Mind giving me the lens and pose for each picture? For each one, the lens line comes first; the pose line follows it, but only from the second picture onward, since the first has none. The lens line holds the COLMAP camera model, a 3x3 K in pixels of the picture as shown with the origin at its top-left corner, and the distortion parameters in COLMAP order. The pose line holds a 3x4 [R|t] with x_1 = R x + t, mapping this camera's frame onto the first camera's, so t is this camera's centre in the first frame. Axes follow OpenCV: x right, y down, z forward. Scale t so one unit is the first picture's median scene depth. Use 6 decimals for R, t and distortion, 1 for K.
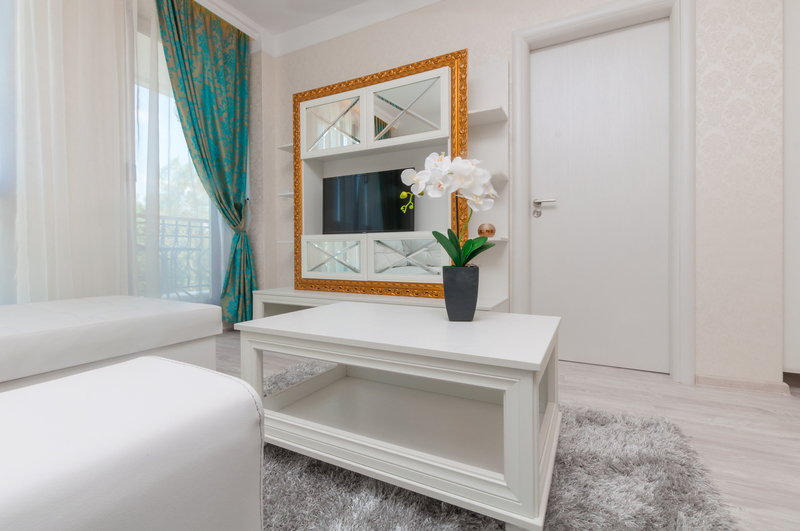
lens RADIAL K [[351.4, 0, 399.6], [0, 351.4, 260.5], [0, 0, 1]] dist [0.013075, -0.001179]
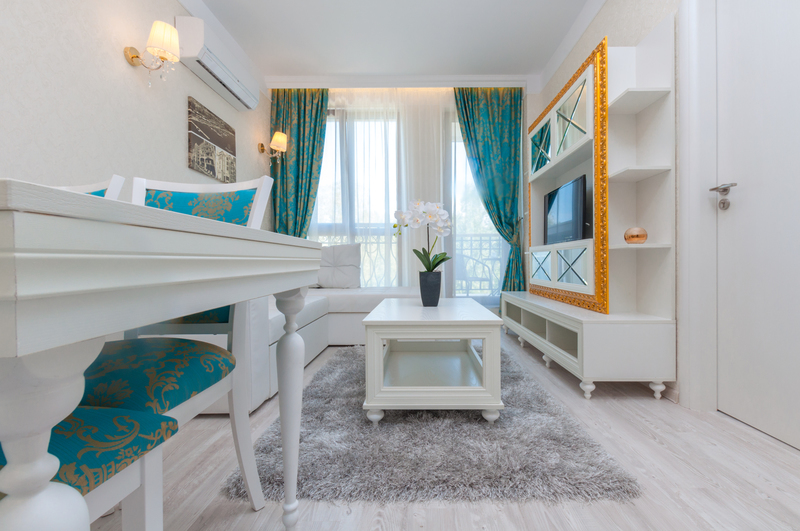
lens RADIAL K [[351.4, 0, 407.3], [0, 351.4, 270.5], [0, 0, 1]] dist [0.013075, -0.001179]
pose [[0.428884, 0.027331, -0.902946, 0.763169], [-0.011209, 0.999626, 0.024933, -0.013893], [0.903290, -0.000572, 0.429031, 0.135150]]
